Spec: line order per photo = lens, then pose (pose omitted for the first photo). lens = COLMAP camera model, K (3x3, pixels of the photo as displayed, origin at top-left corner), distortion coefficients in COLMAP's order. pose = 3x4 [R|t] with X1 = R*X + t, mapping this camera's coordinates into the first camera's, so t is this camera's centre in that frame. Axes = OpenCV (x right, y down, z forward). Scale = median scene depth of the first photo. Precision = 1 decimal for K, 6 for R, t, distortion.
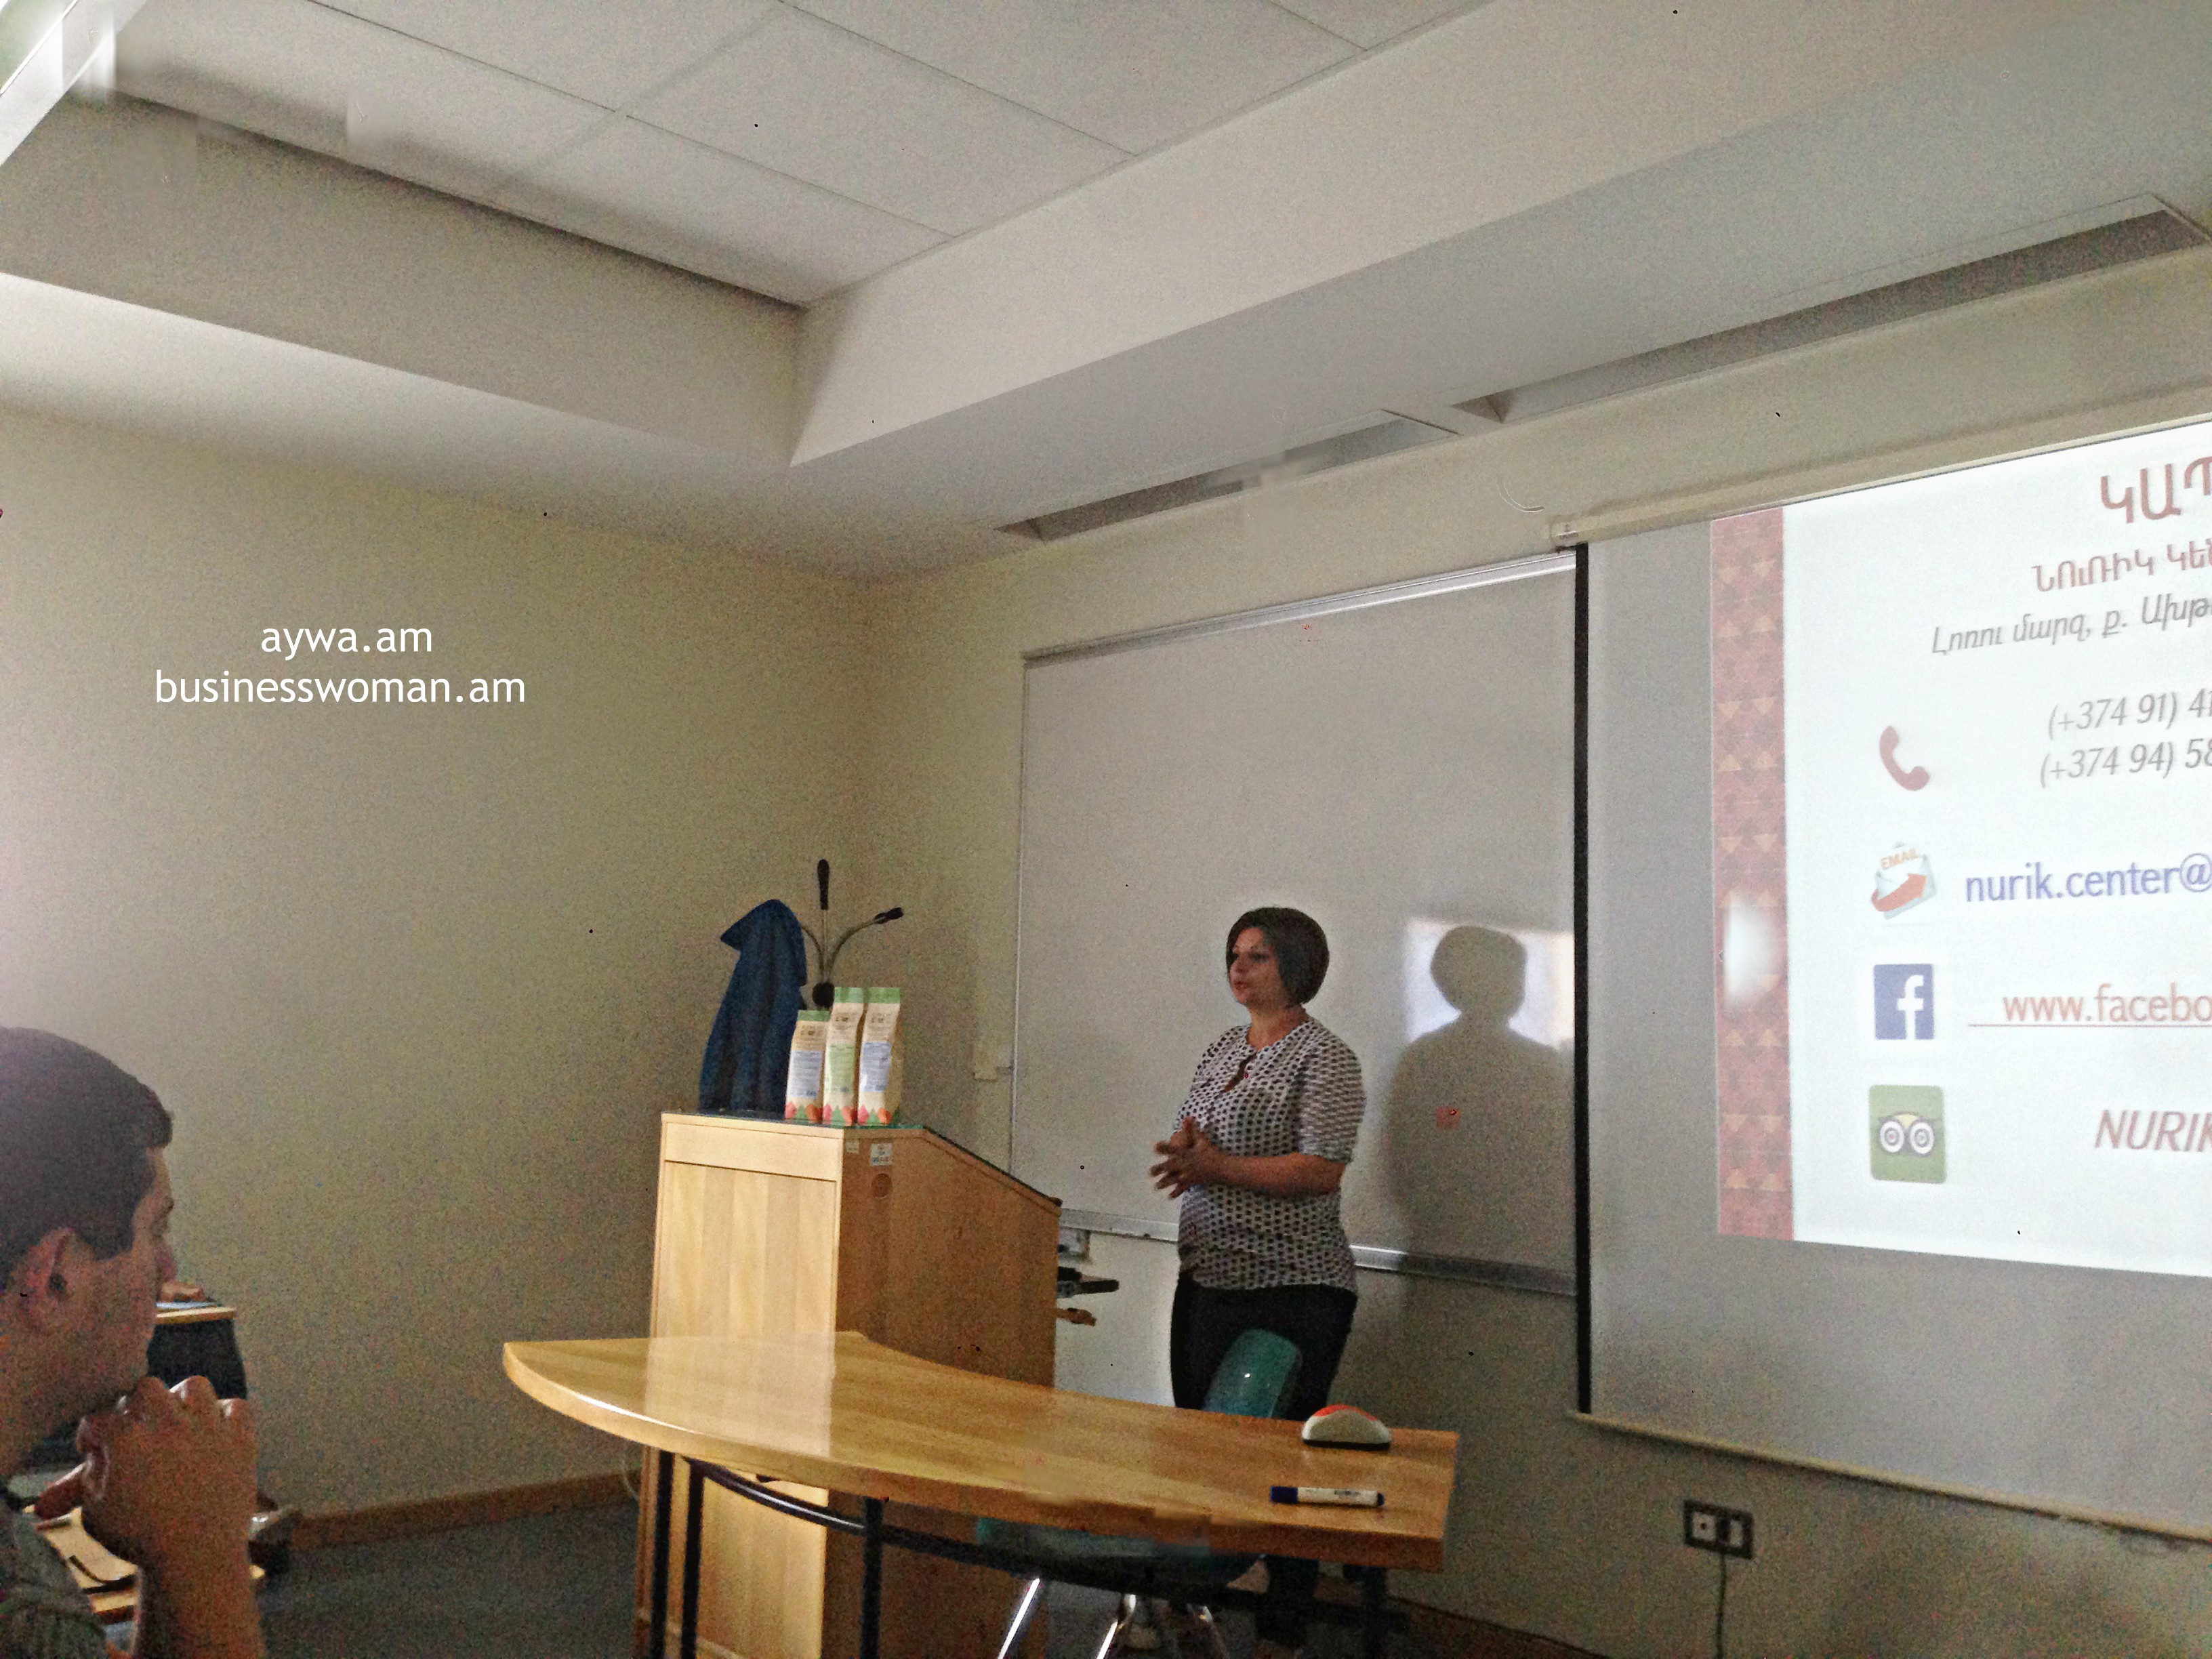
lens RADIAL K [[2050.3, 0, 1108.9], [0, 2050.3, 839.5], [0, 0, 1]] dist [0.055245, 0.000000]
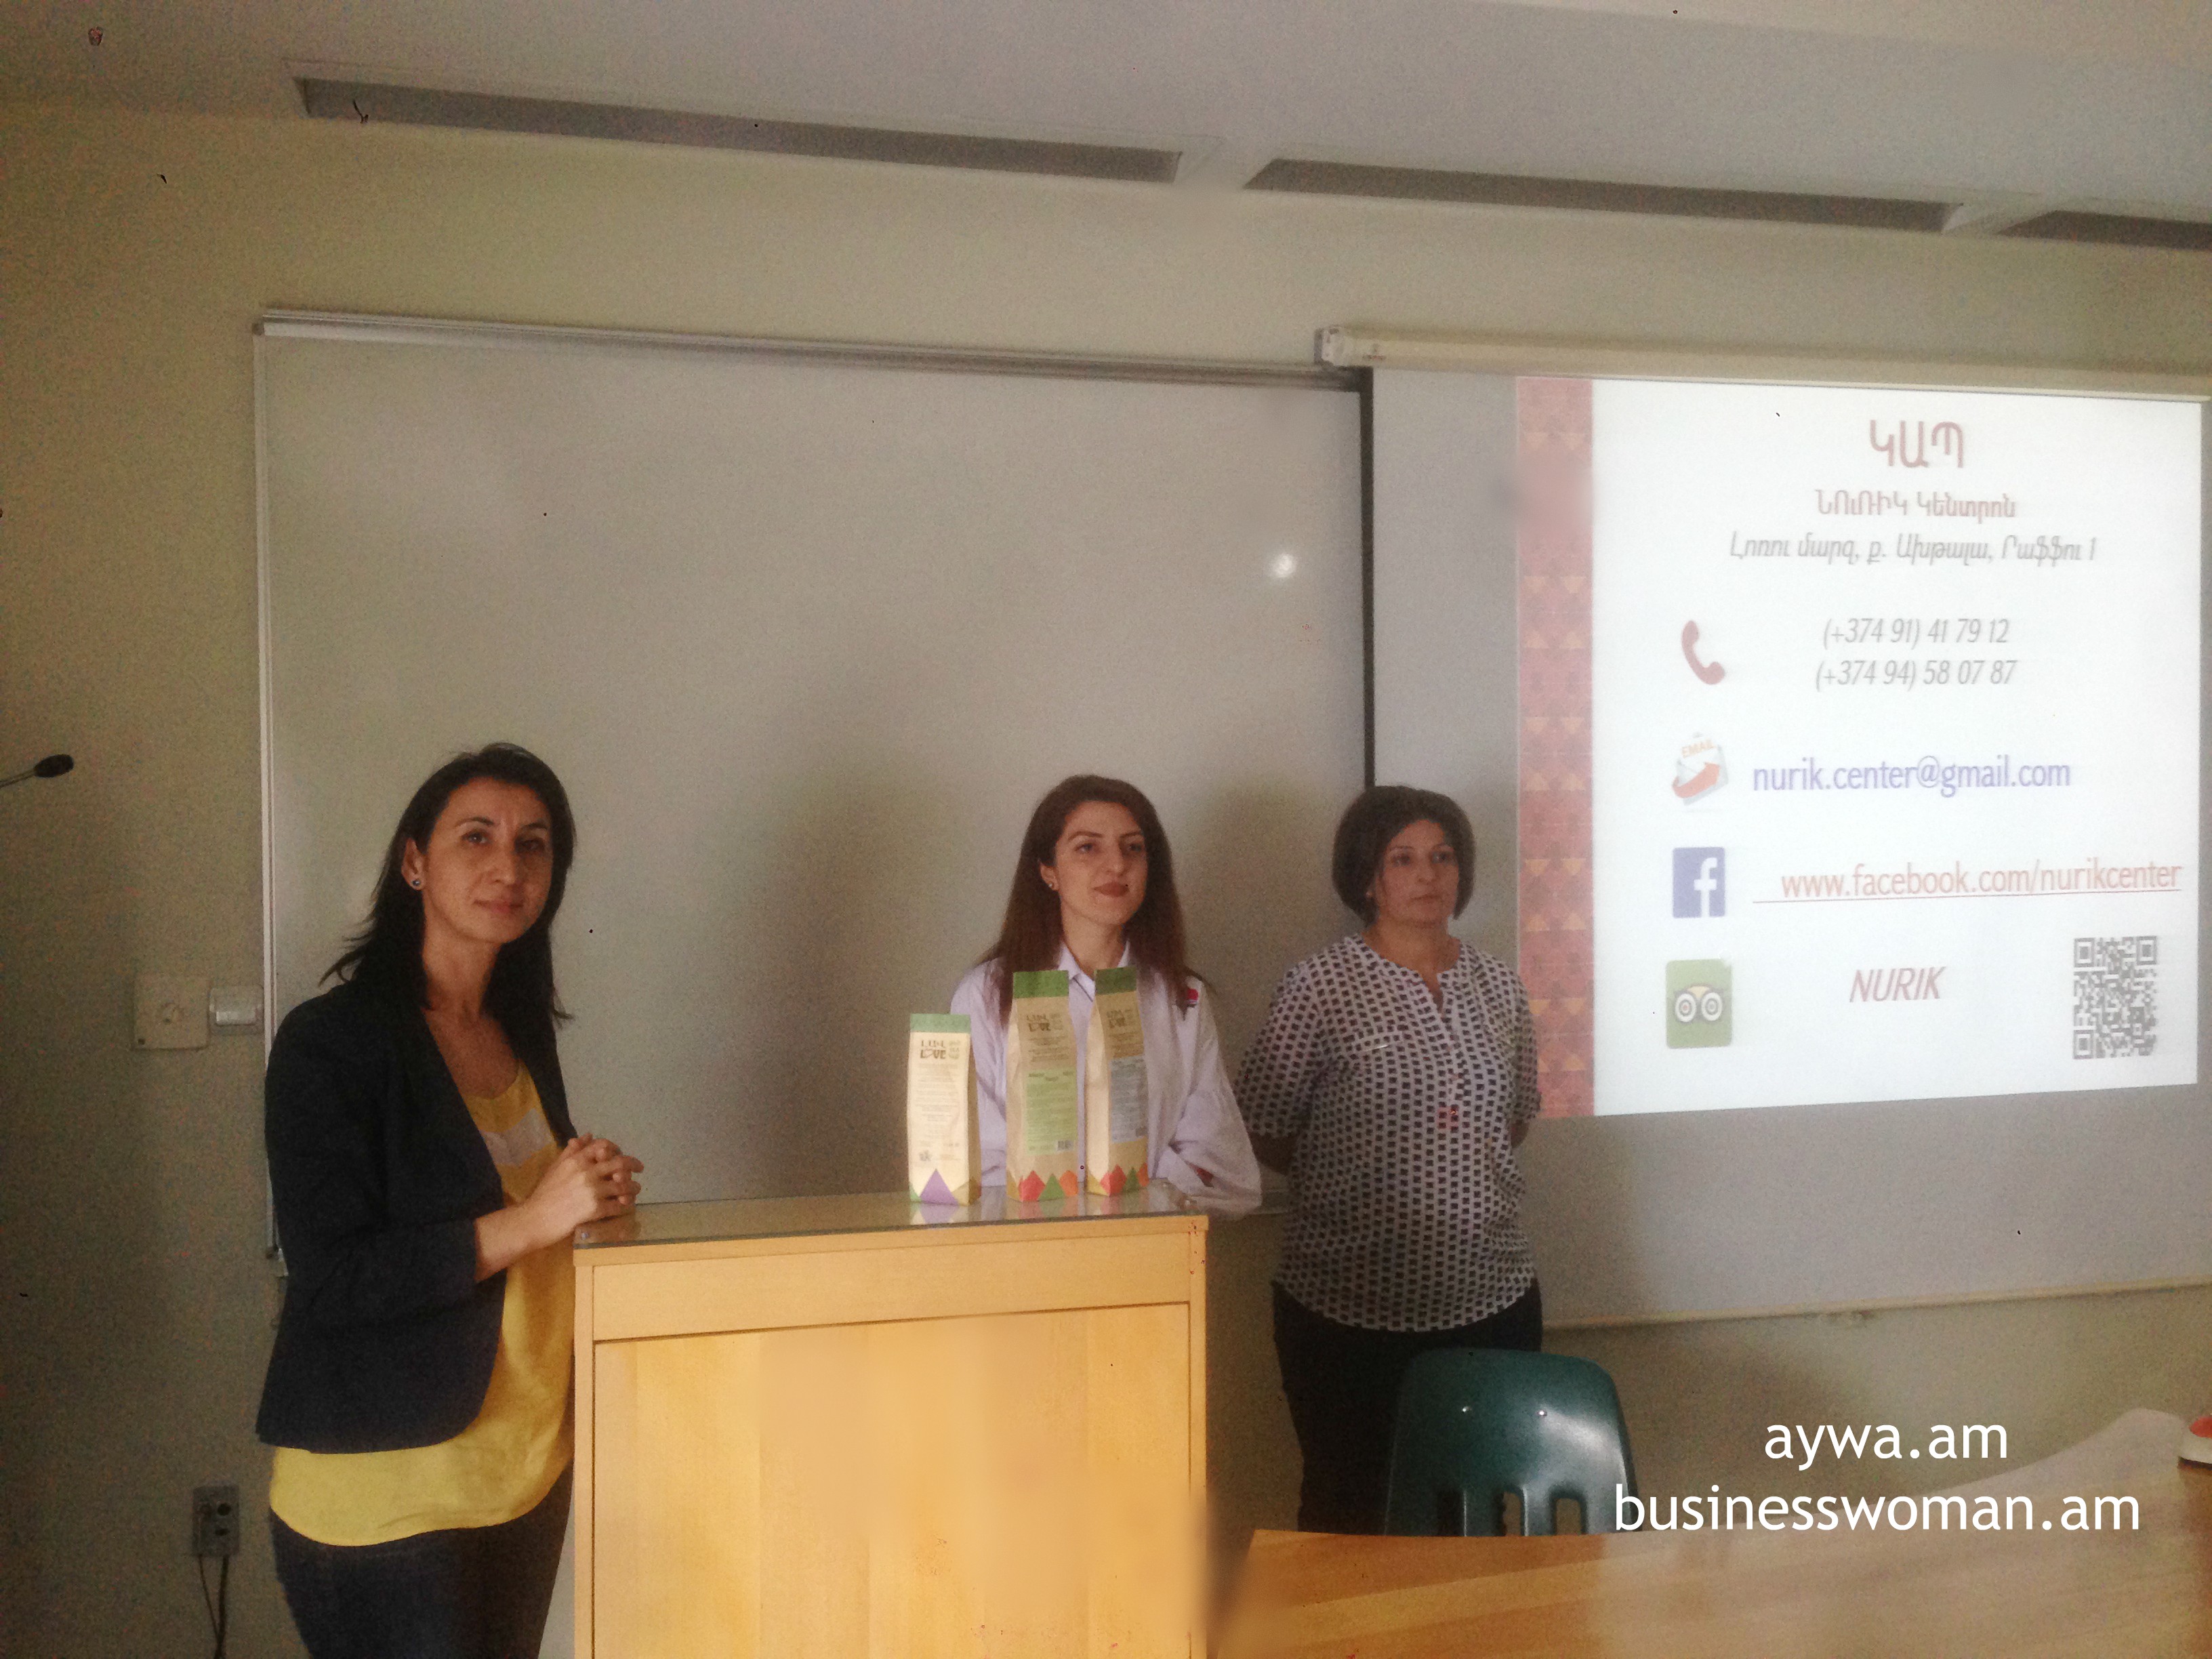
lens RADIAL K [[2050.3, 0, 1104.9], [0, 2050.3, 832.4], [0, 0, 1]] dist [0.055245, 0.000000]
pose [[0.475553, -0.054172, 0.878018, -0.711483], [-0.071850, 0.992375, 0.100143, -0.032655], [-0.876748, -0.110709, 0.468034, 0.790024]]
